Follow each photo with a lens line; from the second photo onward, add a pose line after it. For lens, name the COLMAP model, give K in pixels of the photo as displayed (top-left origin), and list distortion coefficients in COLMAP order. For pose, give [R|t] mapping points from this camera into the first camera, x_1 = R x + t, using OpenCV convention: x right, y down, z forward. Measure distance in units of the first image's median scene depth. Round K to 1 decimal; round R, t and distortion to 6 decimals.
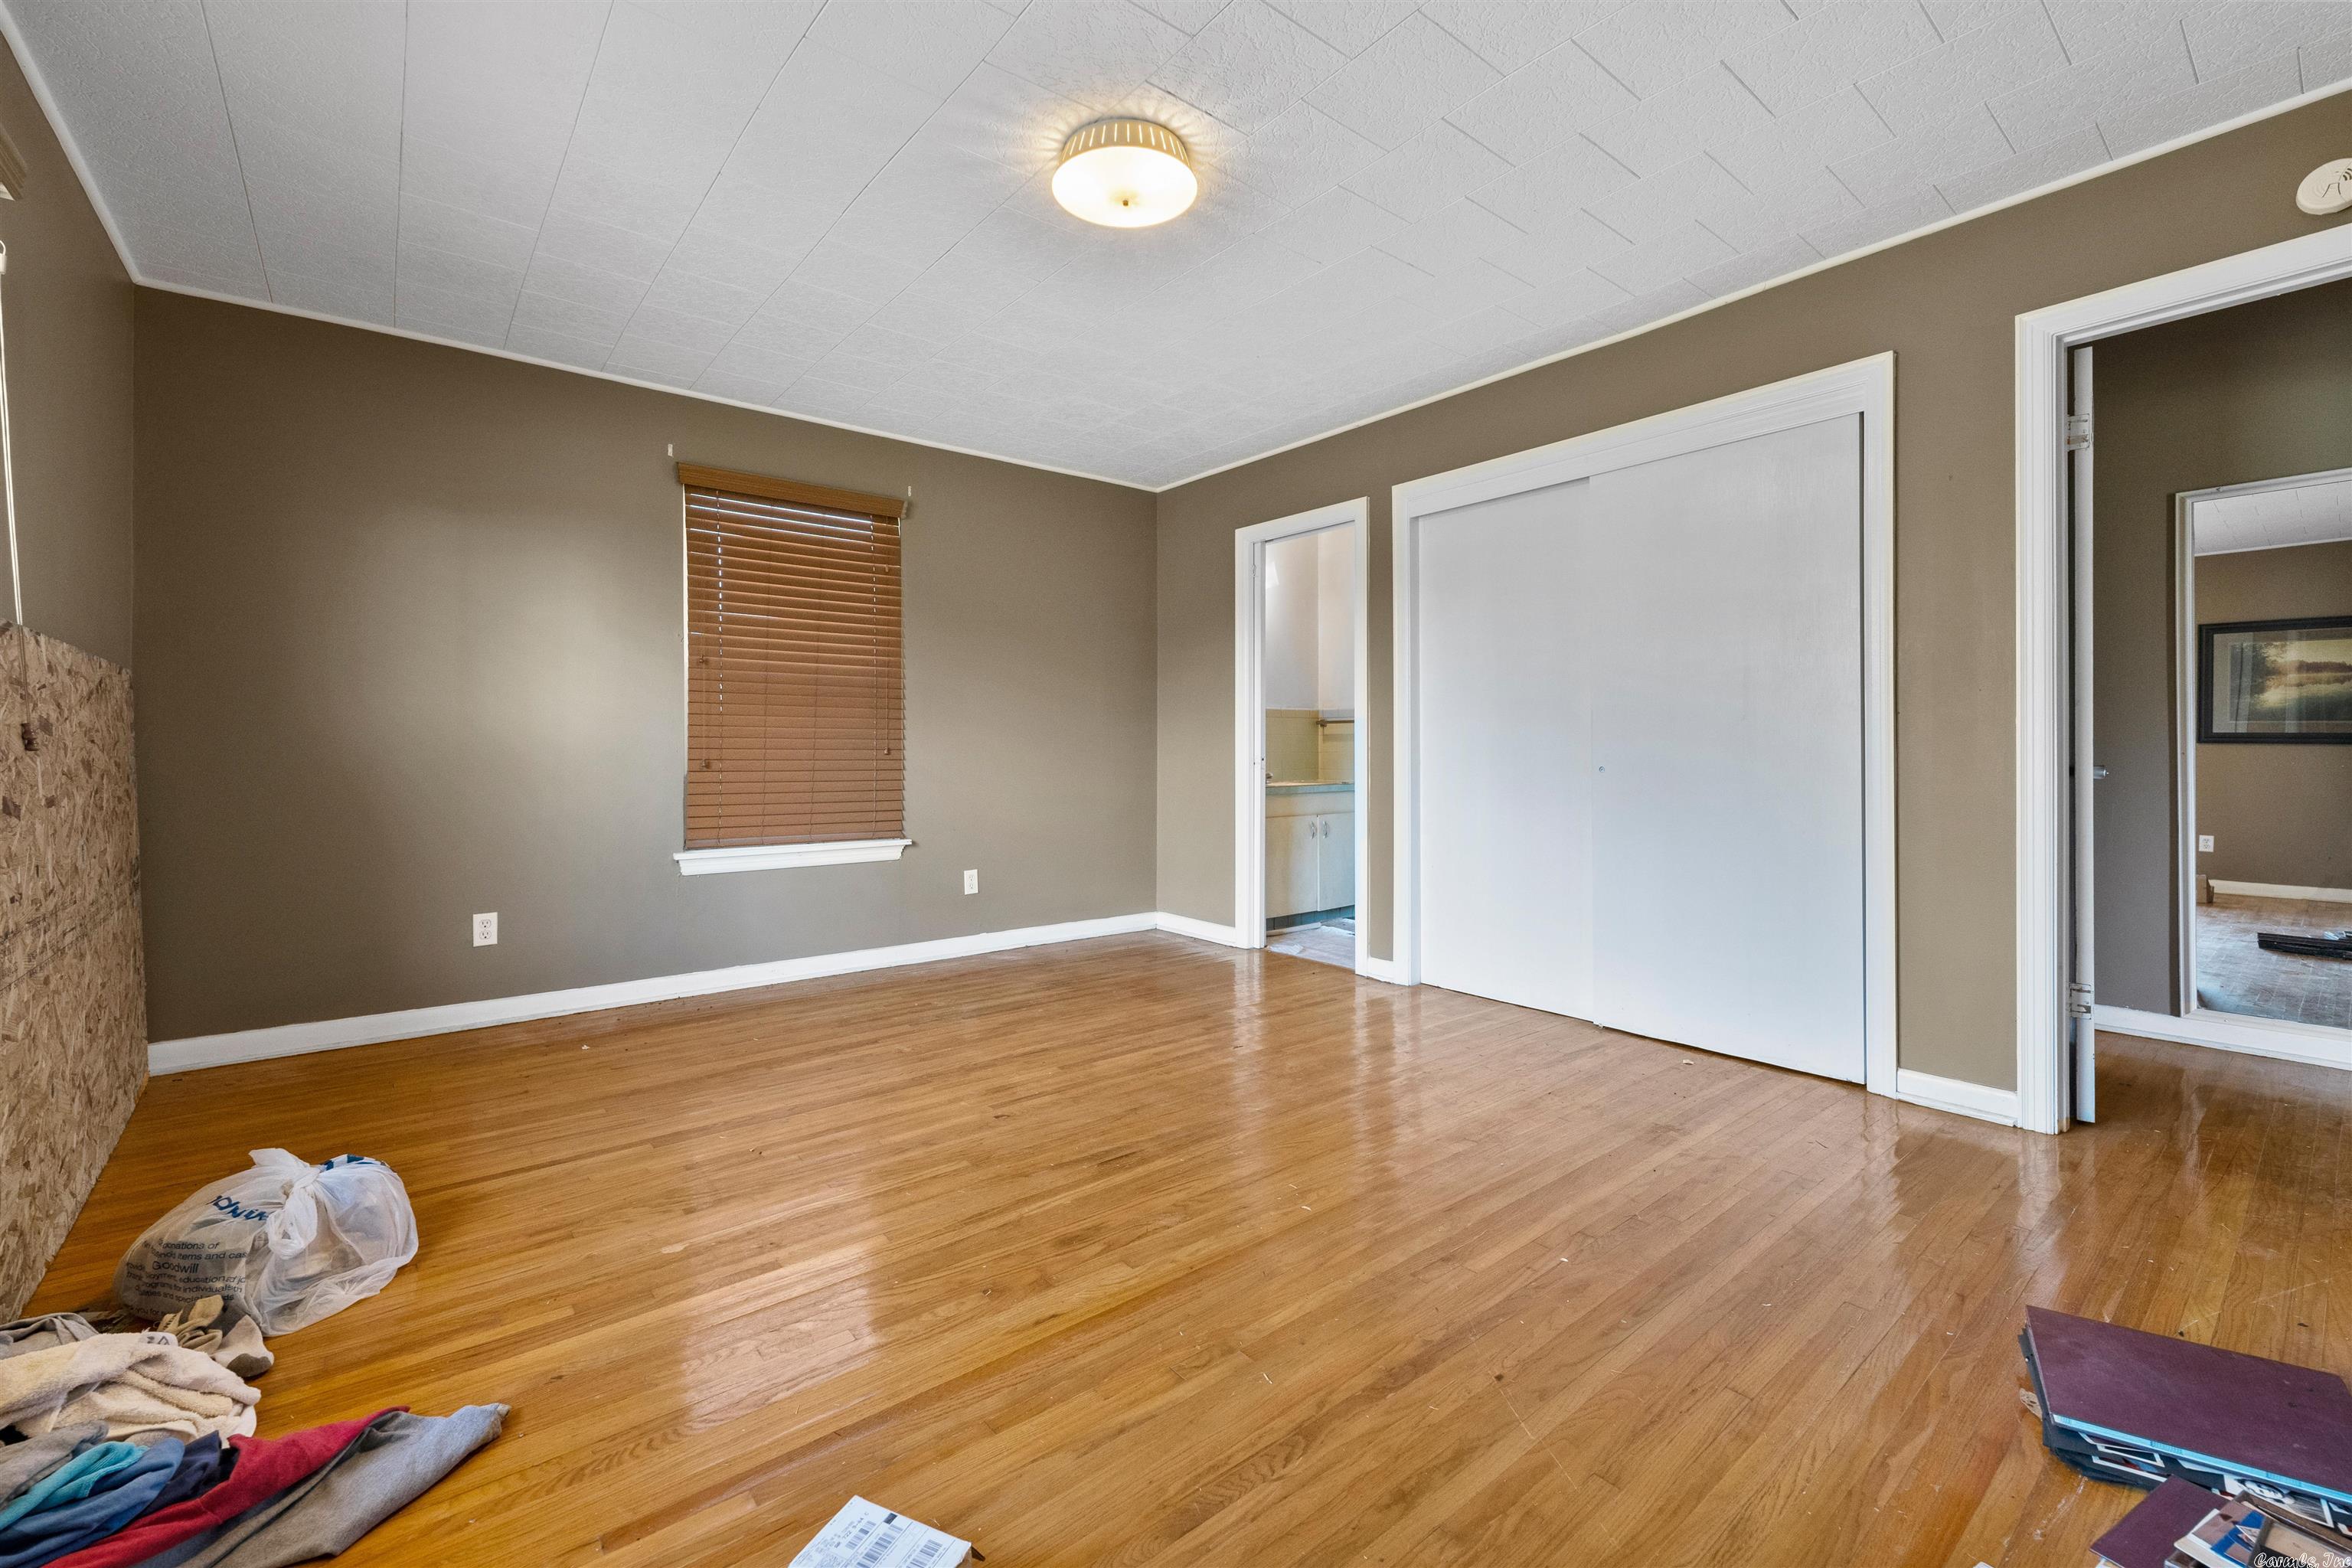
lens RADIAL K [[956.5, 0, 1173.9], [0, 956.5, 768.5], [0, 0, 1]] dist [0.001449, -0.000586]
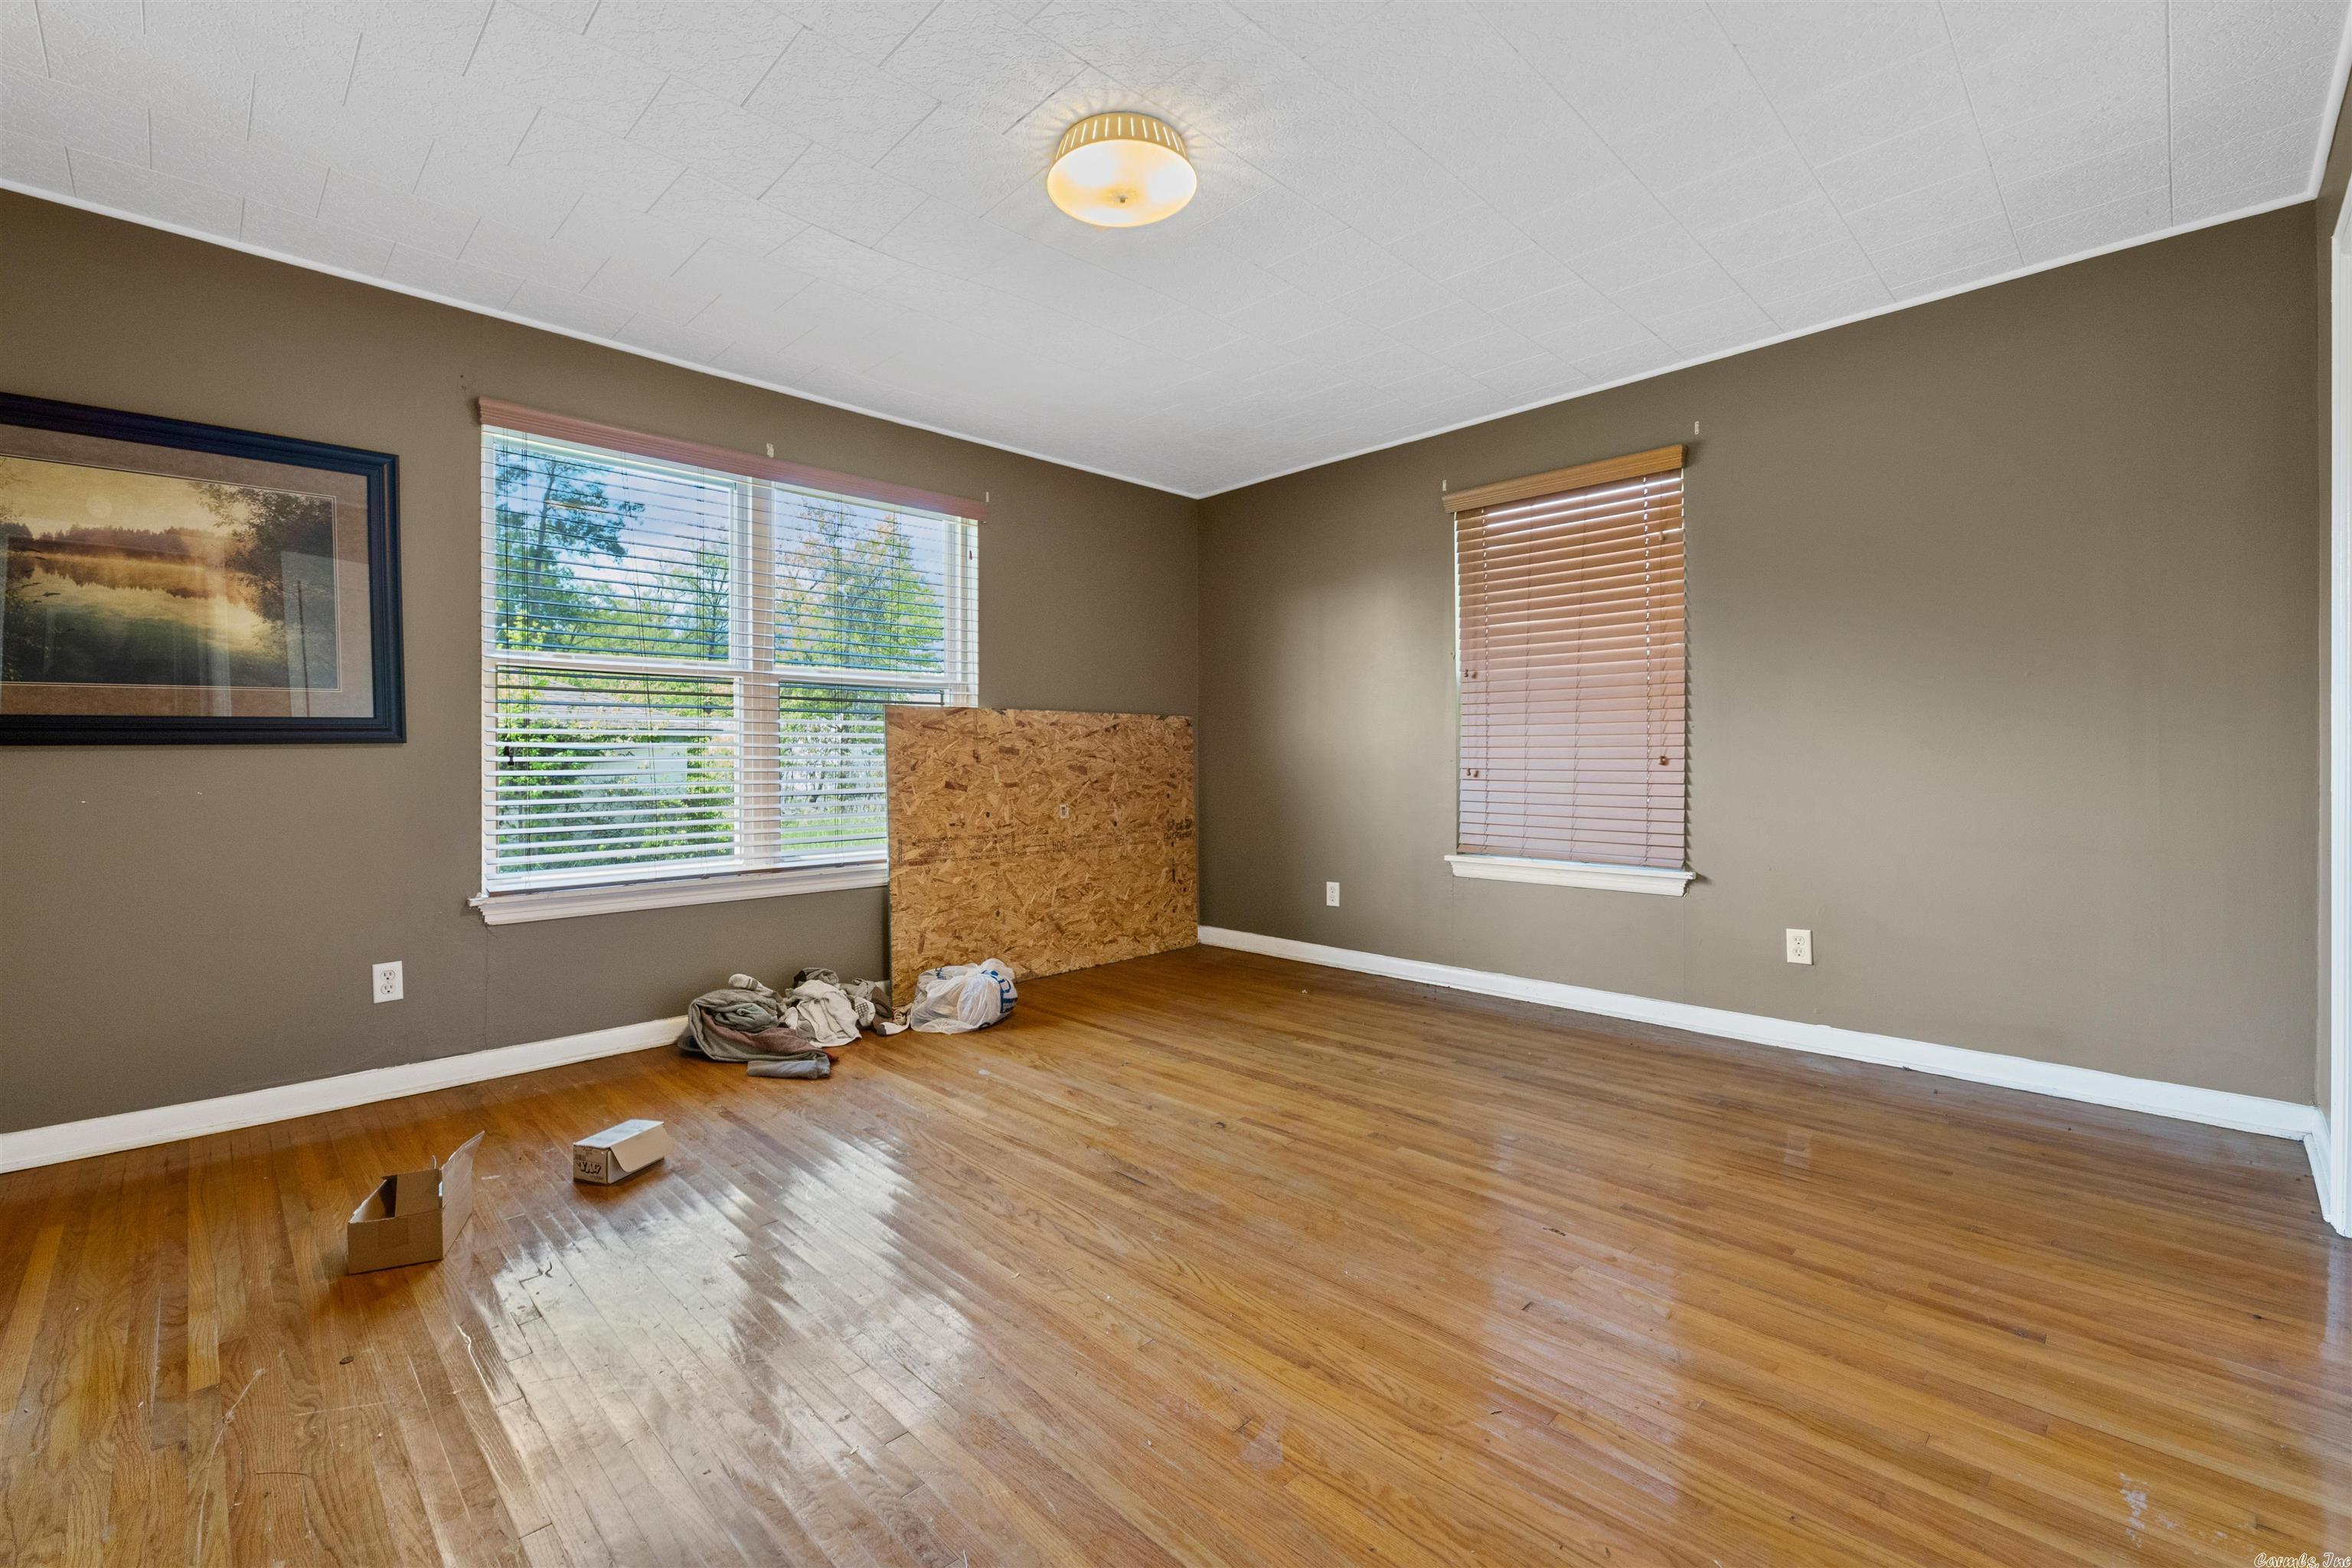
lens RADIAL K [[1002.0, 0, 1170.6], [0, 1002.0, 769.6], [0, 0, 1]] dist [0.000288, -0.000163]
pose [[0.089490, 0.005840, -0.995971, 0.823413], [-0.016692, 0.999851, 0.004363, -0.011344], [0.995848, 0.016234, 0.089574, 0.811717]]
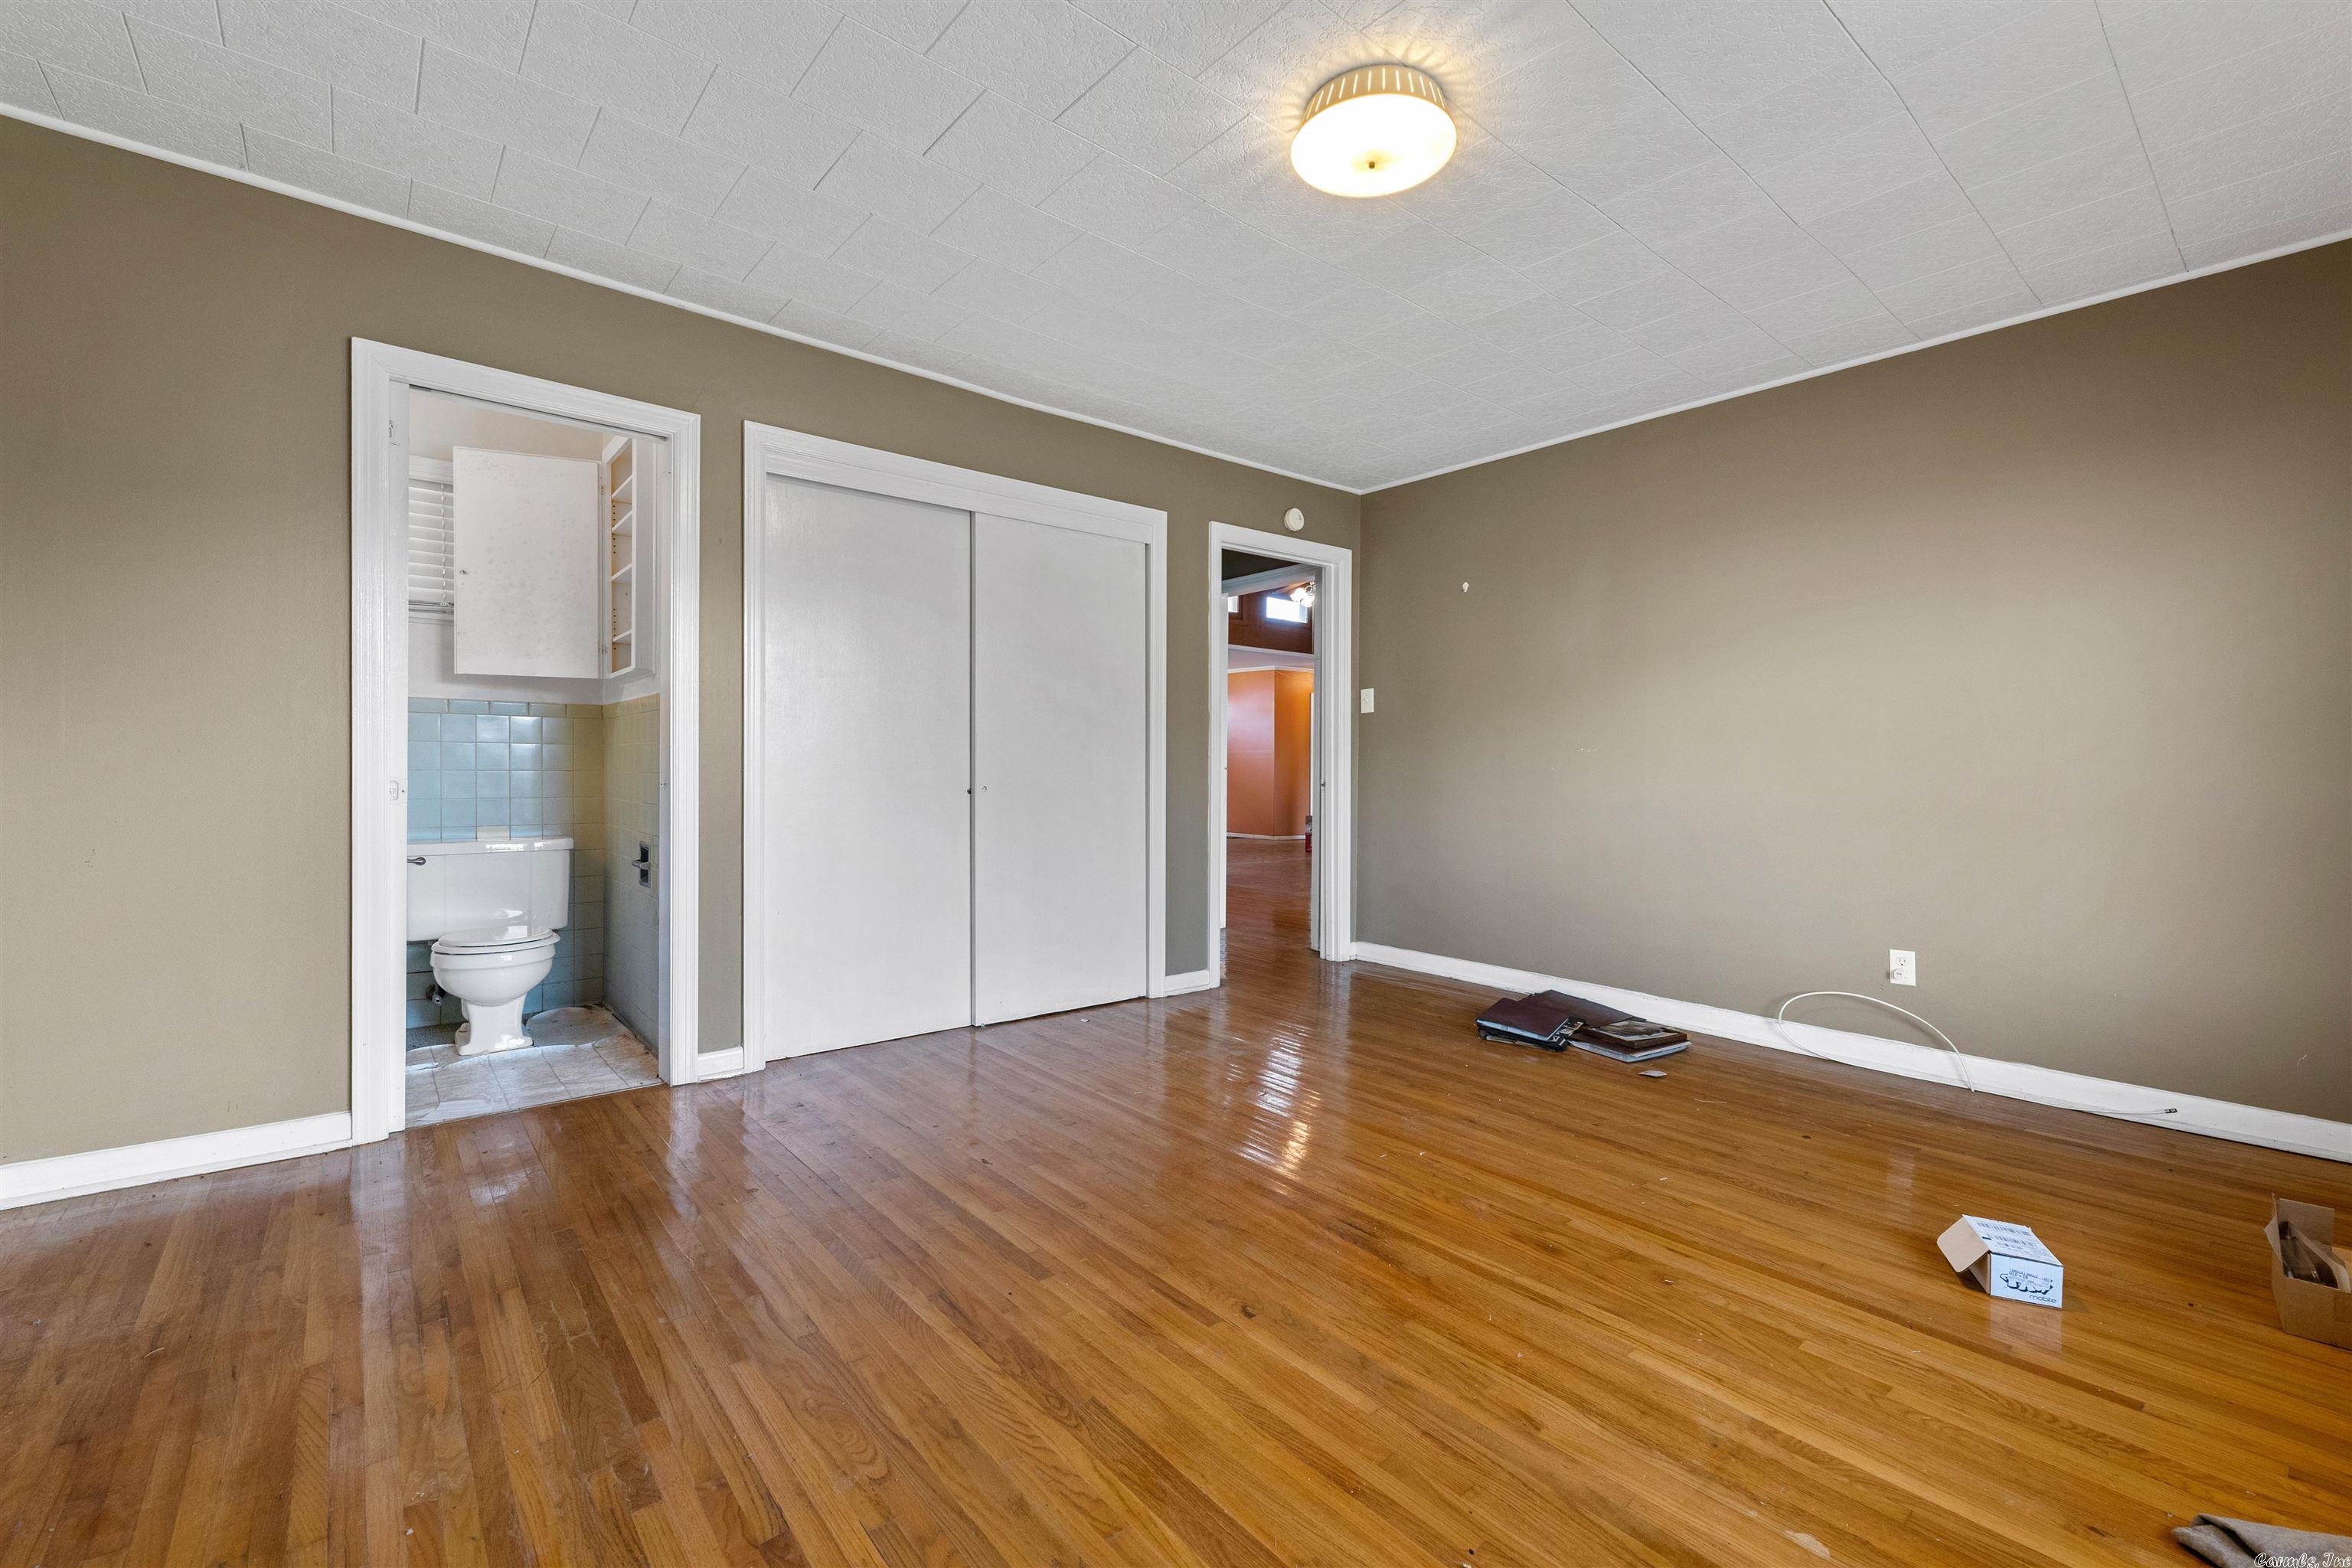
lens RADIAL K [[969.2, 0, 1176.0], [0, 969.2, 784.0], [0, 0, 1]] dist [-0.006239, -0.000272]
pose [[0.002215, -0.011921, 0.999926, -0.821616], [0.012465, 0.999852, 0.011893, -0.016403], [-0.999920, 0.012437, 0.002363, 1.000896]]
